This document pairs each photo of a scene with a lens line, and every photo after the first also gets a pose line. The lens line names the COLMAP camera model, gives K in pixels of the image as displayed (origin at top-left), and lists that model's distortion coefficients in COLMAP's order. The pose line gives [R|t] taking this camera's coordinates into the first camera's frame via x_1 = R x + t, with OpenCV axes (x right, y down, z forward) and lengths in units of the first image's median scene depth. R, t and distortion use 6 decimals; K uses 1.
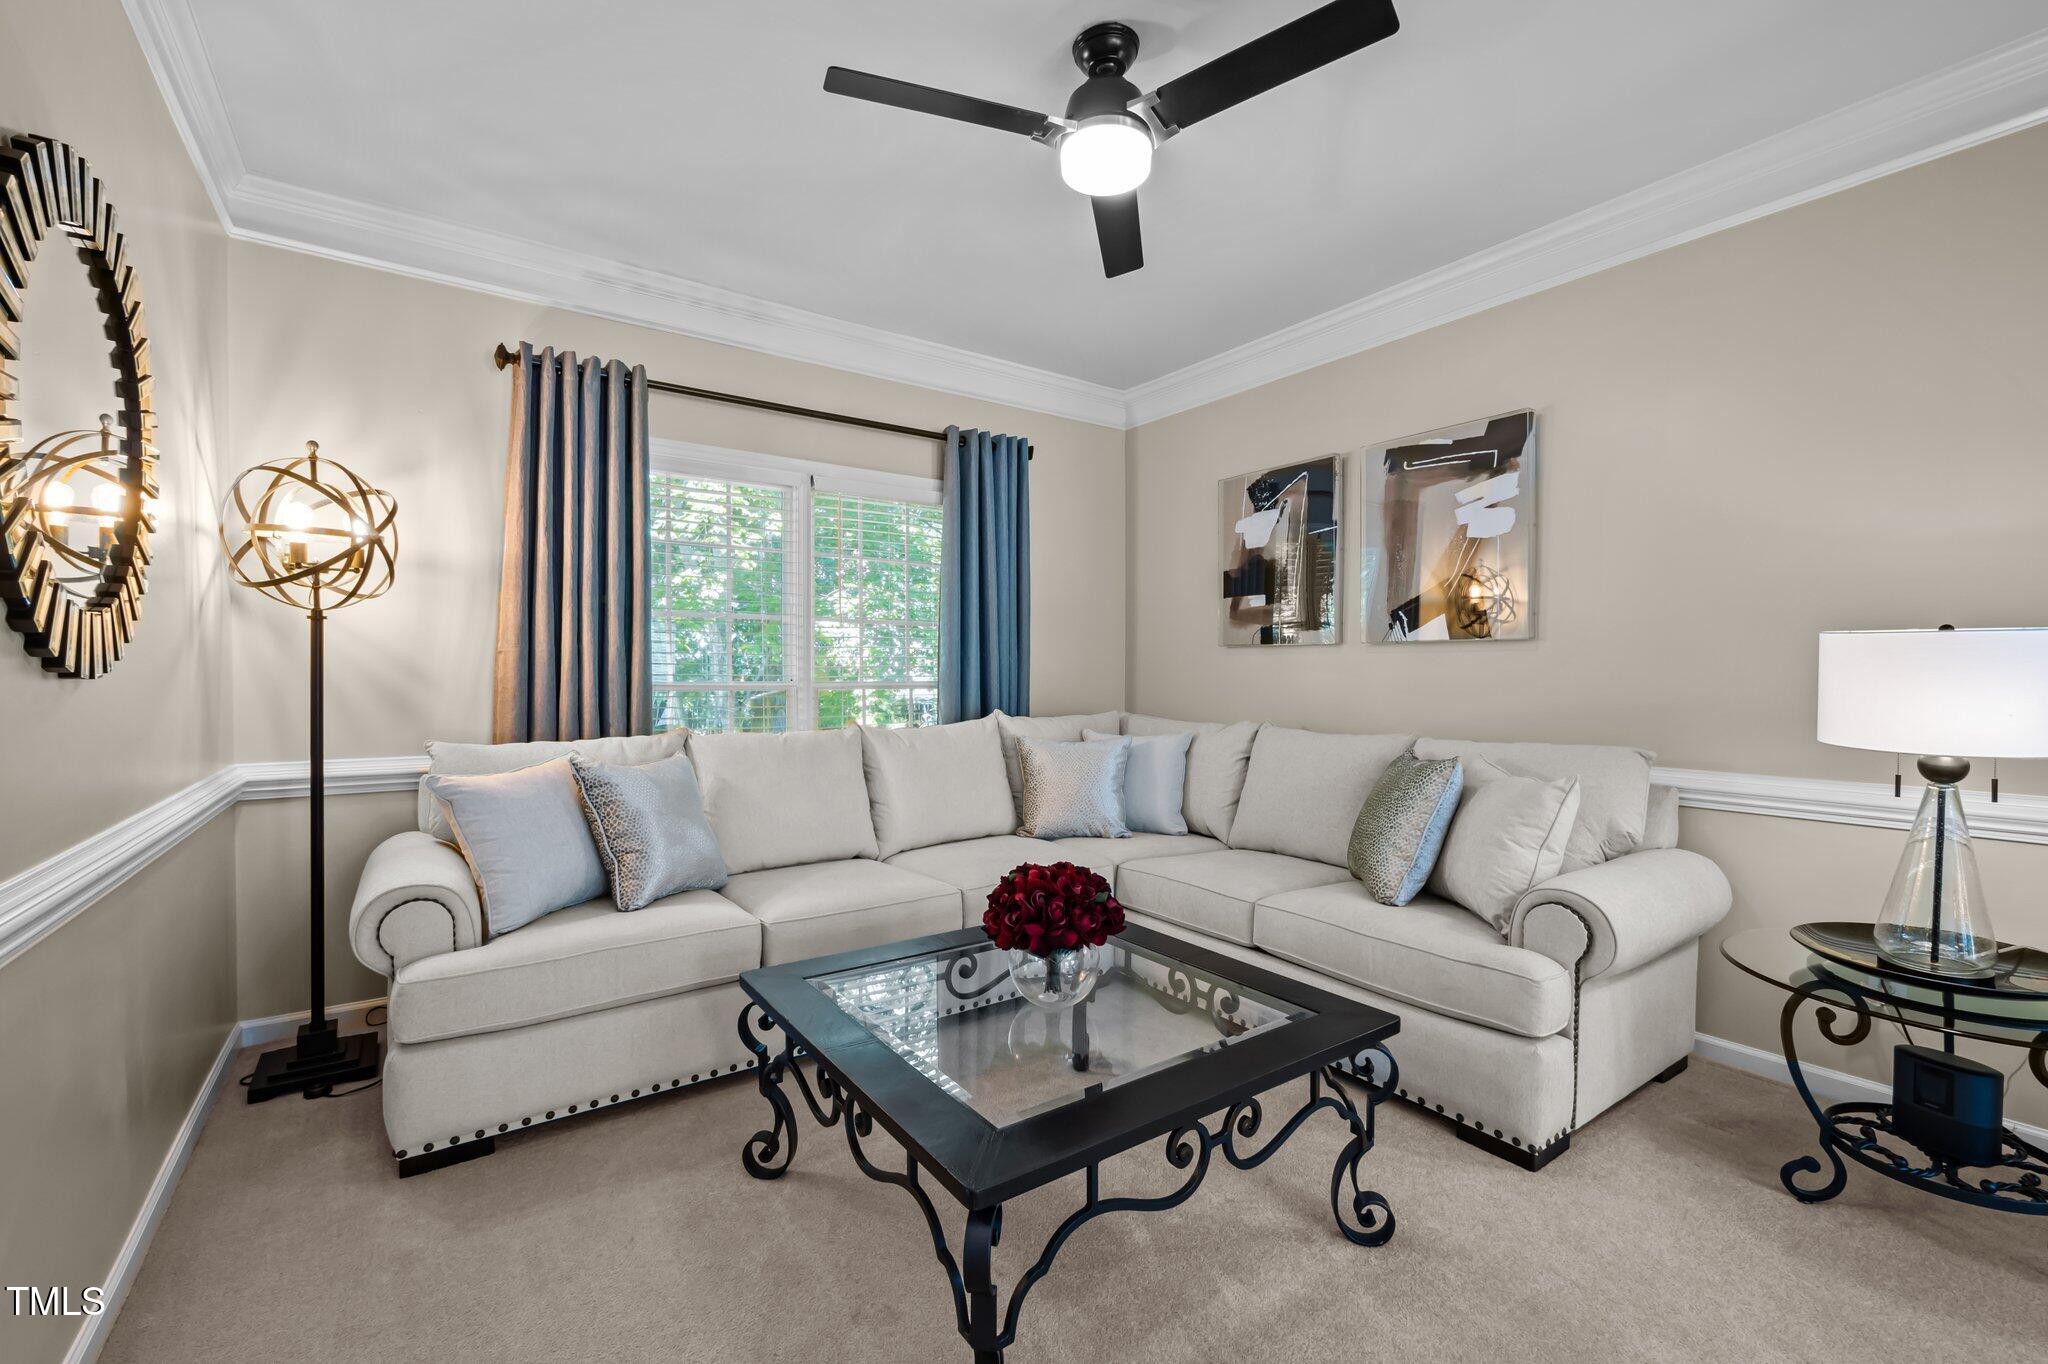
lens RADIAL K [[854.9, 0, 1014.9], [0, 854.9, 677.1], [0, 0, 1]] dist [0.008220, 0.000228]
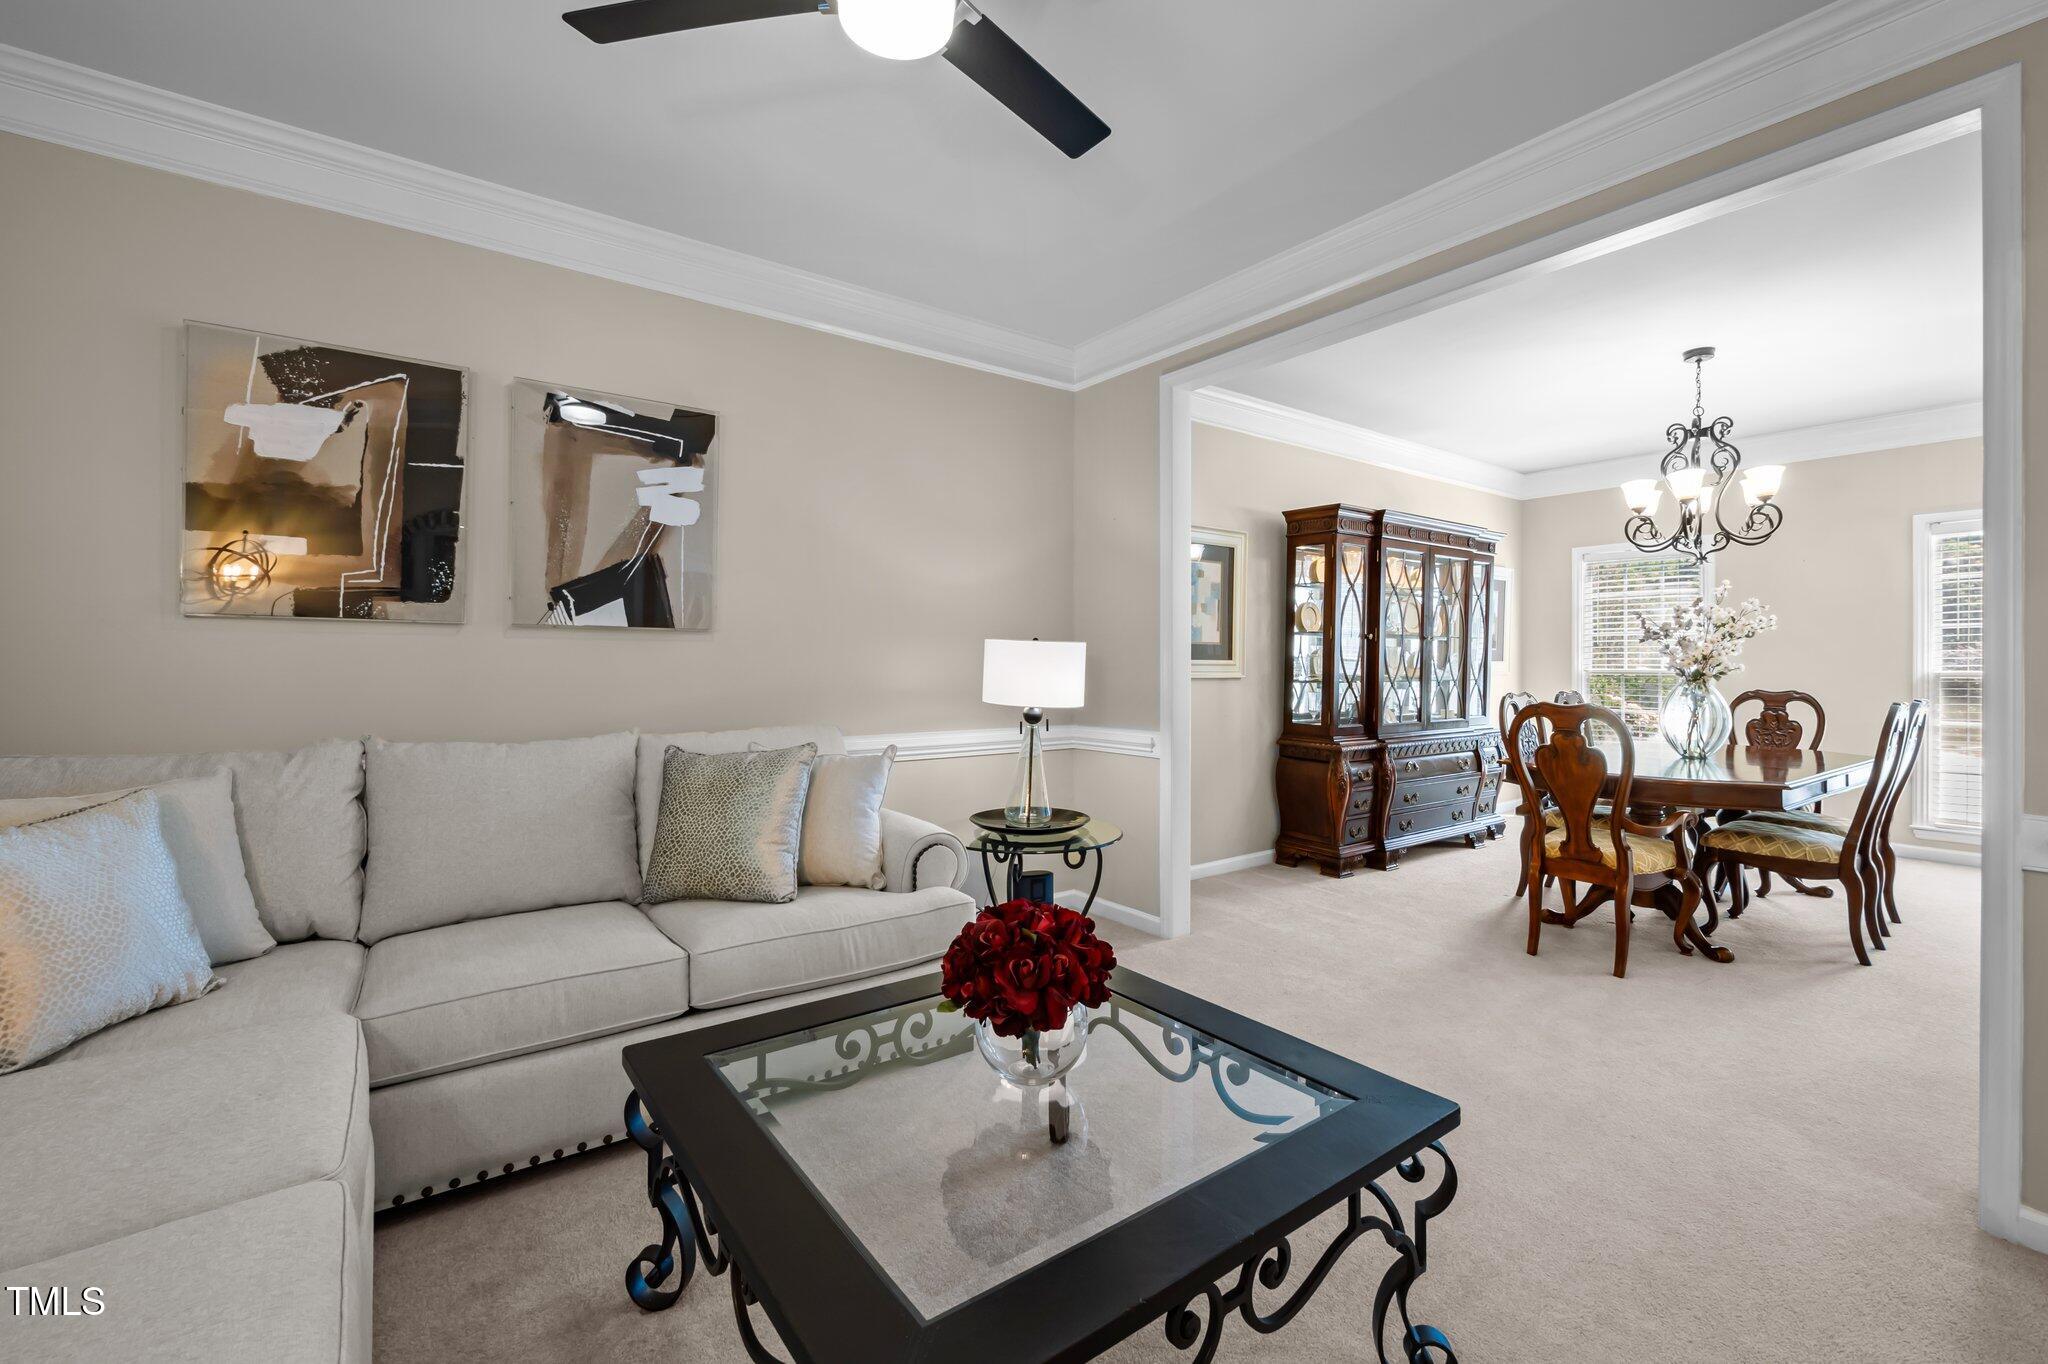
lens RADIAL K [[854.9, 0, 1014.9], [0, 854.9, 677.1], [0, 0, 1]] dist [0.008220, 0.000228]
pose [[0.009450, -0.015296, 0.999838, -0.401895], [0.001750, 0.999882, 0.015280, -0.002637], [-0.999954, 0.001605, 0.009476, 0.552362]]
